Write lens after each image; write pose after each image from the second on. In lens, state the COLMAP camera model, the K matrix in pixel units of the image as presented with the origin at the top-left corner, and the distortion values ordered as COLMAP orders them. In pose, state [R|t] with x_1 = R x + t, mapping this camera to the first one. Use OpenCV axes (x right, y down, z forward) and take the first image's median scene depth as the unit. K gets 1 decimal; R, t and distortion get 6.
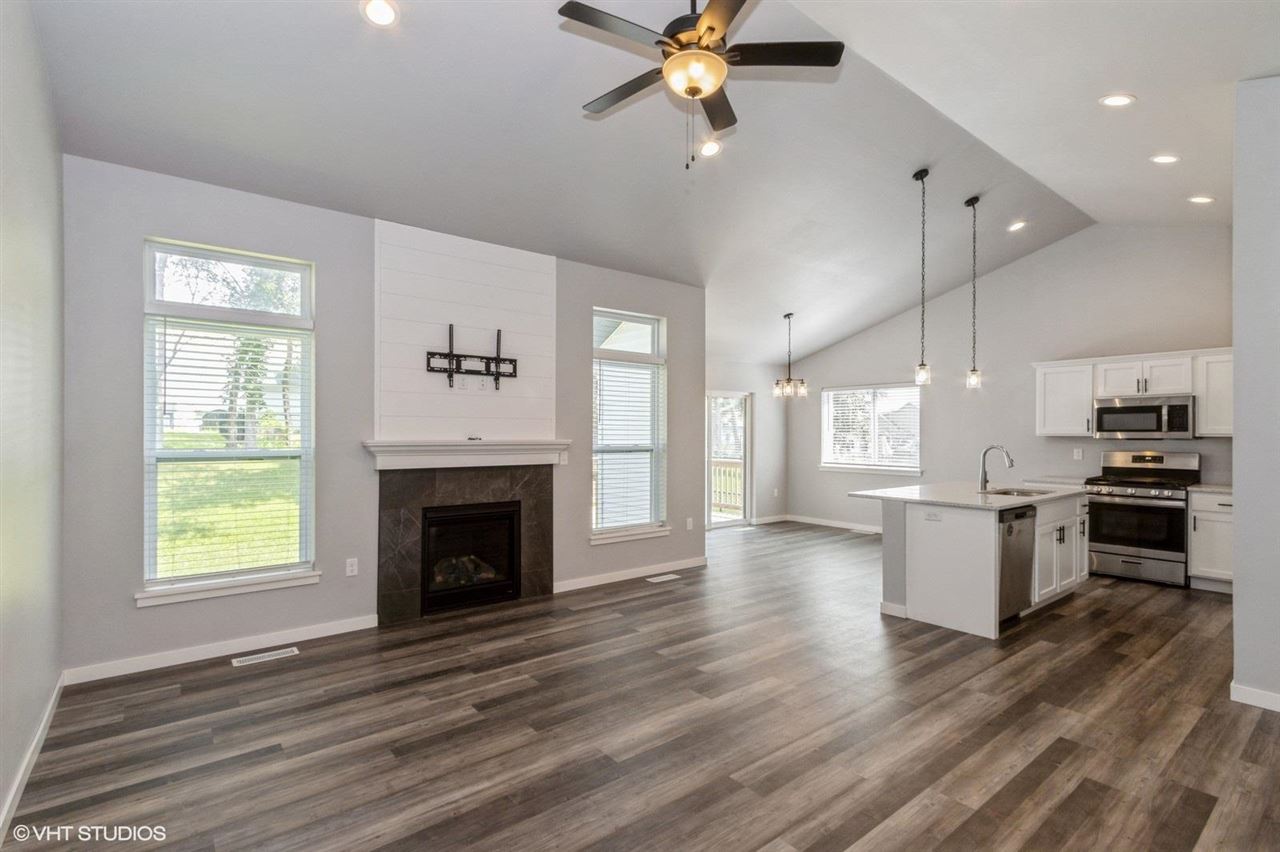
lens RADIAL K [[594.8, 0, 640.0], [0, 594.8, 426.0], [0, 0, 1]] dist [-0.001435, -0.000155]
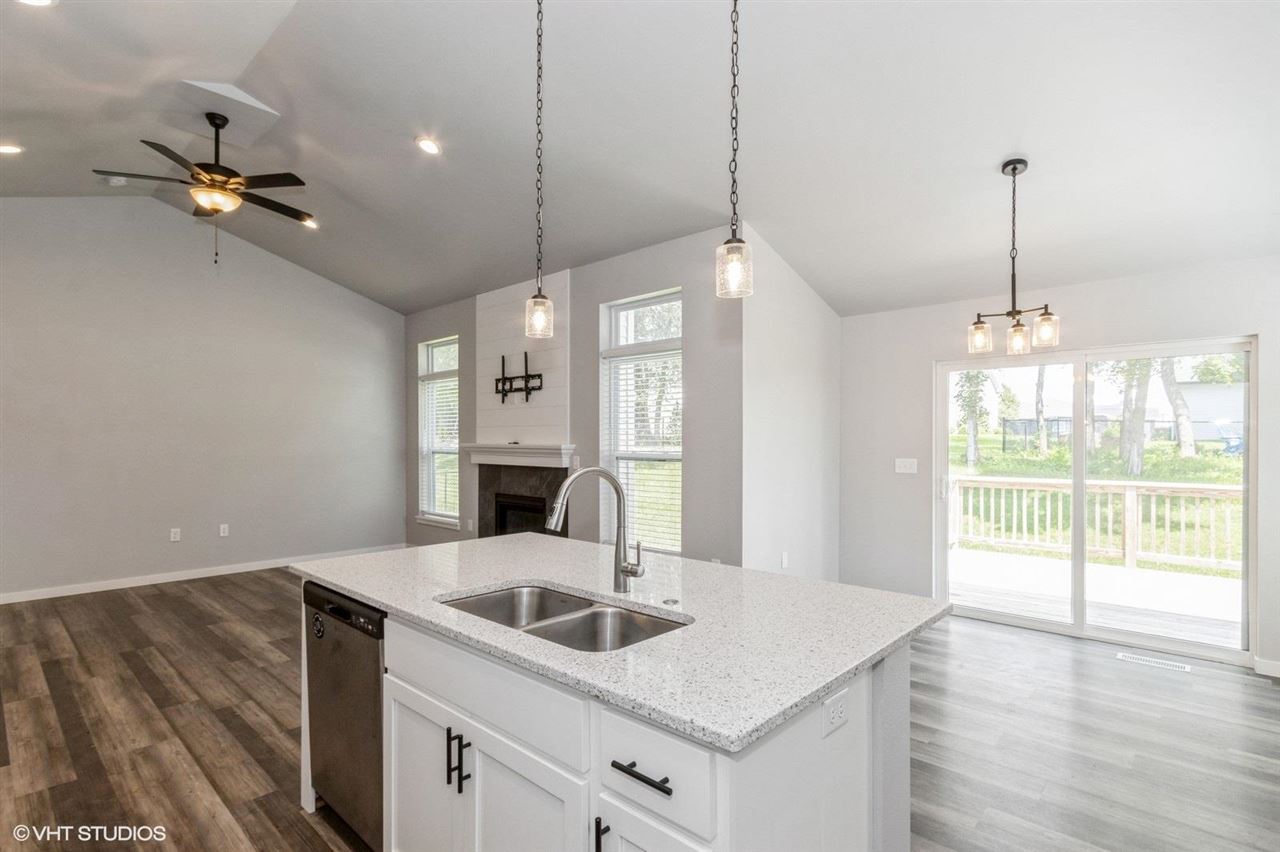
lens RADIAL K [[624.9, 0, 639.8], [0, 624.9, 435.3], [0, 0, 1]] dist [0.001443, 0.001241]
pose [[0.152007, -0.005464, -0.988364, 1.087926], [0.014211, 0.999893, -0.003342, 0.013439], [0.988277, -0.013538, 0.152069, 1.087623]]
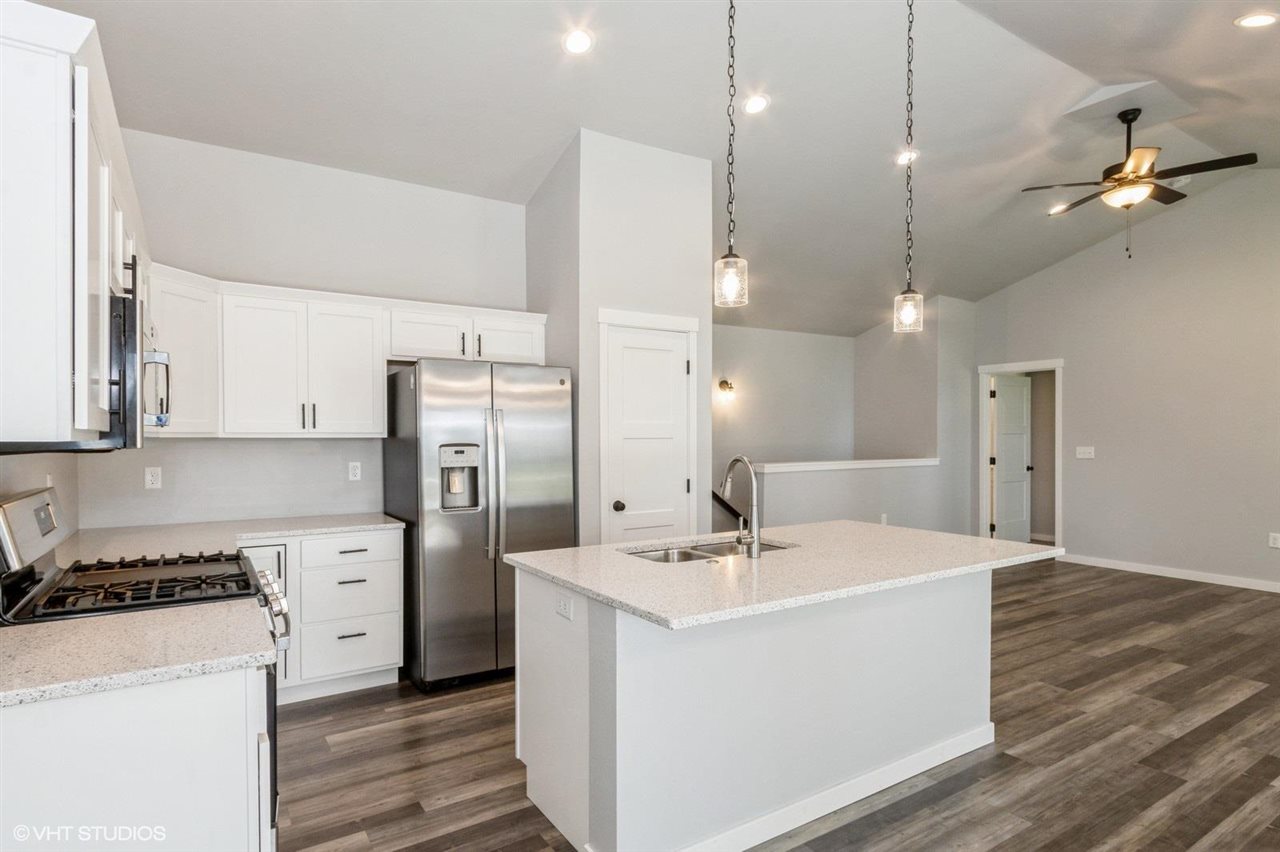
lens RADIAL K [[698.0, 0, 642.0], [0, 698.0, 438.0], [0, 0, 1]] dist [-0.000290, -0.000056]
pose [[-0.996196, 0.000885, 0.087132, 0.697062], [-0.000025, 0.999945, -0.010443, 0.025709], [-0.087136, -0.010406, -0.996142, 1.735698]]
